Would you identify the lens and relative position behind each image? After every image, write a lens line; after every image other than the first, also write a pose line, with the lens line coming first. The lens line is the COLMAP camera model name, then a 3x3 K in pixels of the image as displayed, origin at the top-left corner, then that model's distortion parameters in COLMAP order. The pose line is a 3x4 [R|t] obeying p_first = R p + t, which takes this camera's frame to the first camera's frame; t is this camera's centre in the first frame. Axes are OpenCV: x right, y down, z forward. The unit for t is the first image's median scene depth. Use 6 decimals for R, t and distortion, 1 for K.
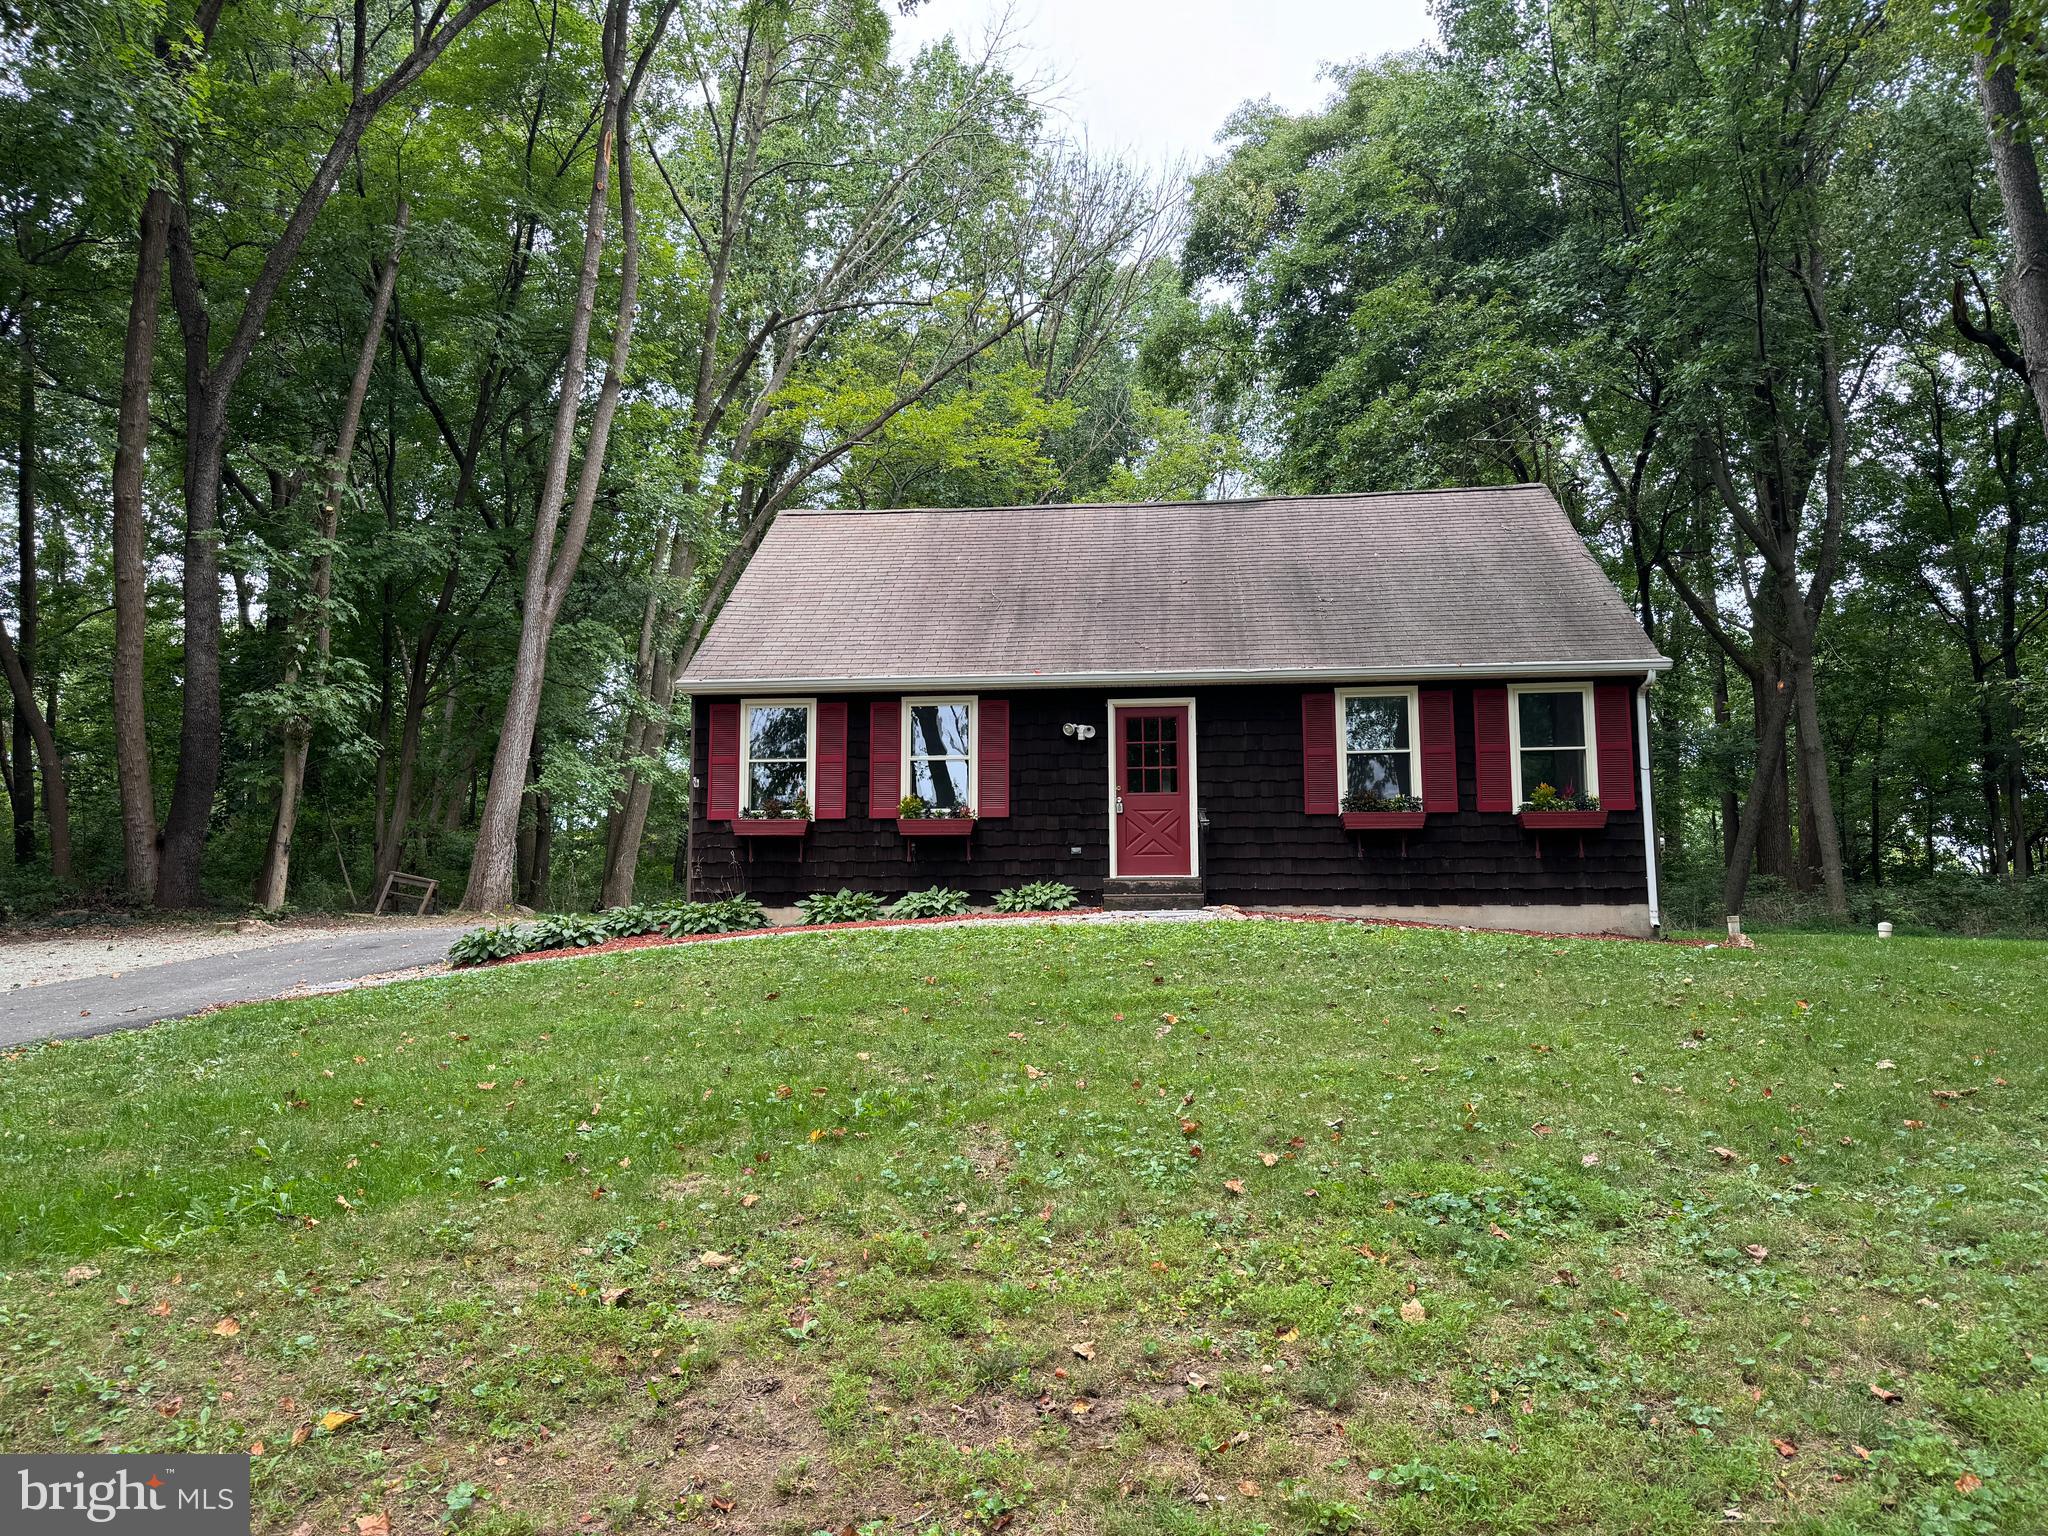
lens RADIAL K [[1433.5, 0, 1024.0], [0, 1433.5, 768.0], [0, 0, 1]] dist [0.159938, -0.297494]
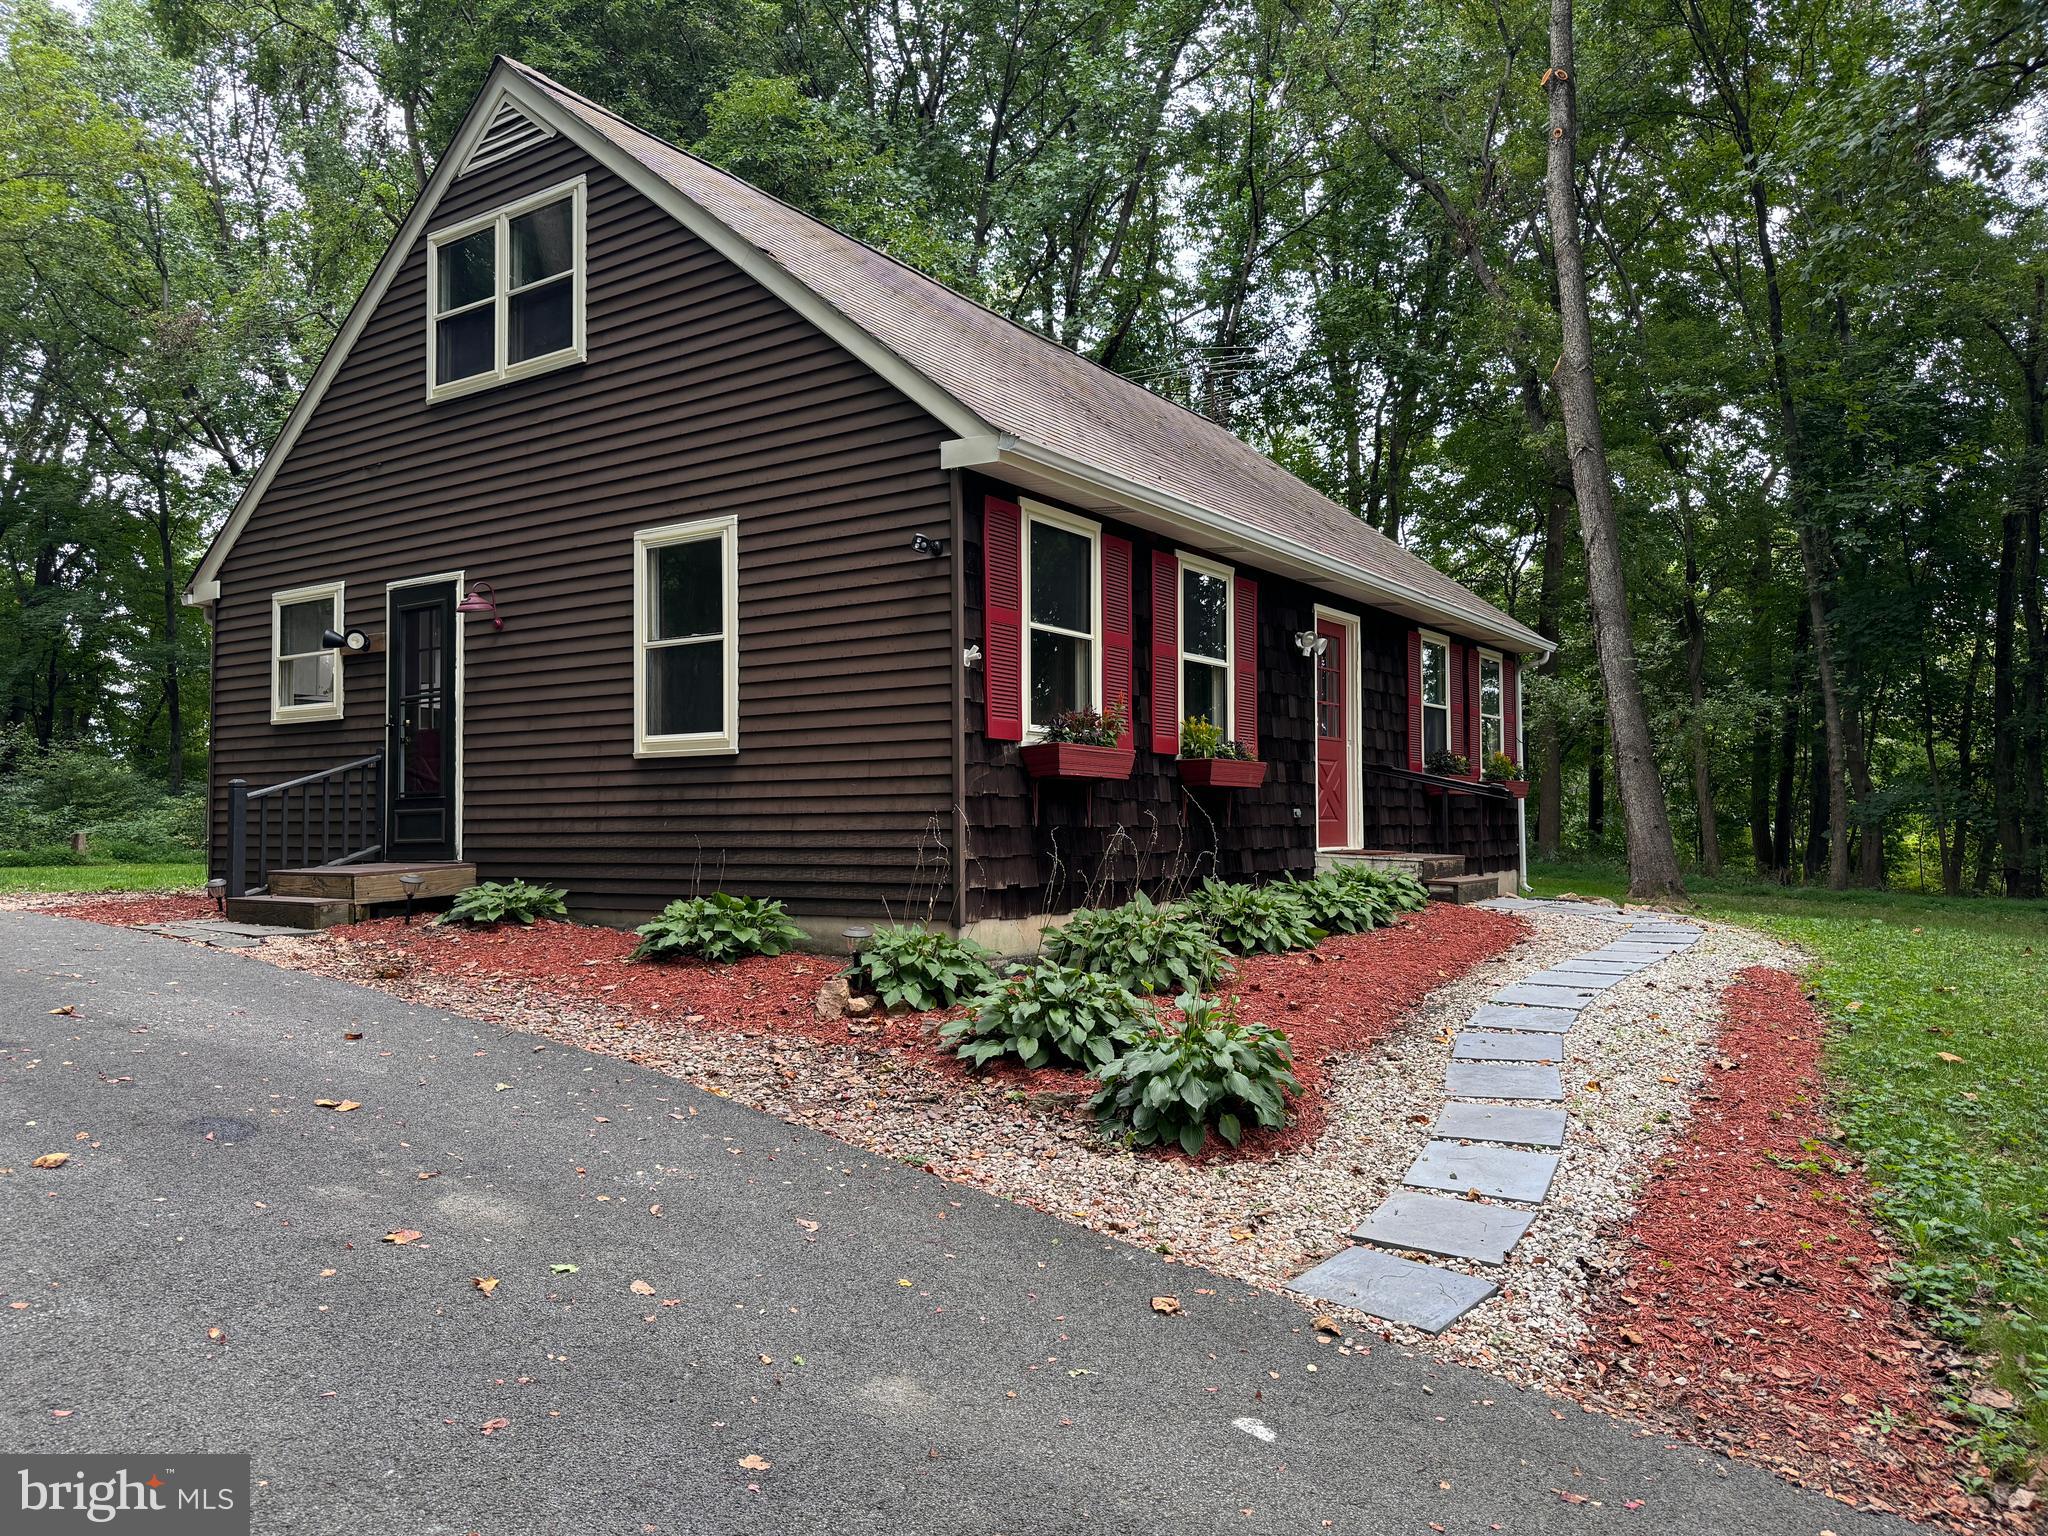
lens RADIAL K [[1433.5, 0, 1024.0], [0, 1433.5, 768.0], [0, 0, 1]] dist [0.159938, -0.297494]
pose [[0.470026, 0.036442, 0.881900, -0.643472], [-0.096409, 0.995289, 0.010256, 0.040984], [-0.877371, -0.089843, 0.471326, 0.781832]]
